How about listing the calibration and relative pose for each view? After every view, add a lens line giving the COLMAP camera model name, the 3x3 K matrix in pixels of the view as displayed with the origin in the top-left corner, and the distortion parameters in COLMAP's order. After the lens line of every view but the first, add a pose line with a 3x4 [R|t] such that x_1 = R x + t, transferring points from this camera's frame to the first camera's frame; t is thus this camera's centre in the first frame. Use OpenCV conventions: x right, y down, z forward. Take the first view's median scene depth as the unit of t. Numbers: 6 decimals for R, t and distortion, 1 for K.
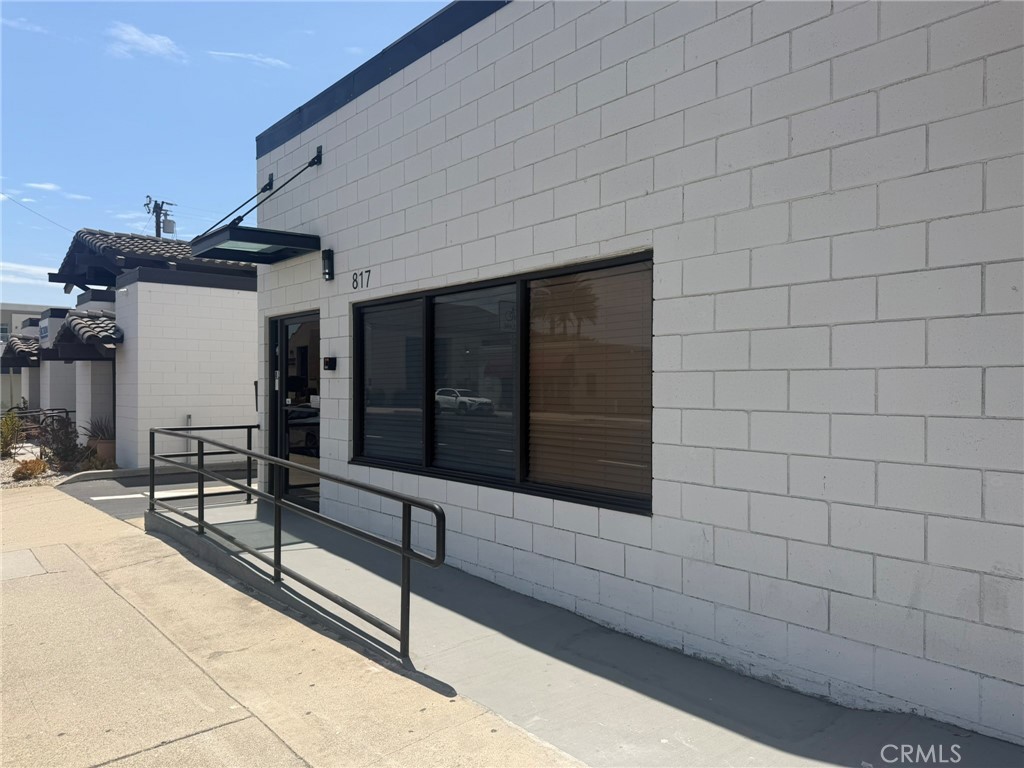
lens RADIAL K [[720.0, 0, 506.6], [0, 720.0, 389.7], [0, 0, 1]] dist [0.048885, -0.050220]
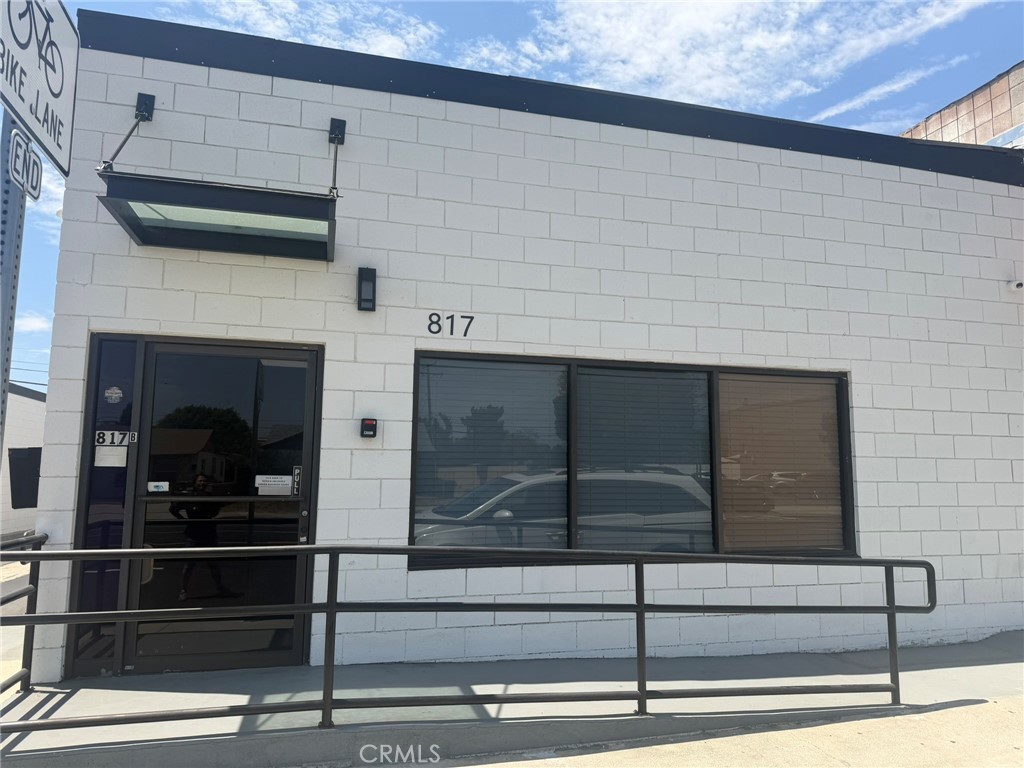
lens RADIAL K [[727.9, 0, 512.0], [0, 727.9, 384.0], [0, 0, 1]] dist [0.029175, -0.044800]
pose [[0.427793, 0.110780, 0.897062, -1.059592], [-0.004348, 0.992702, -0.120517, 0.007410], [-0.903866, 0.047656, 0.425153, 0.739055]]
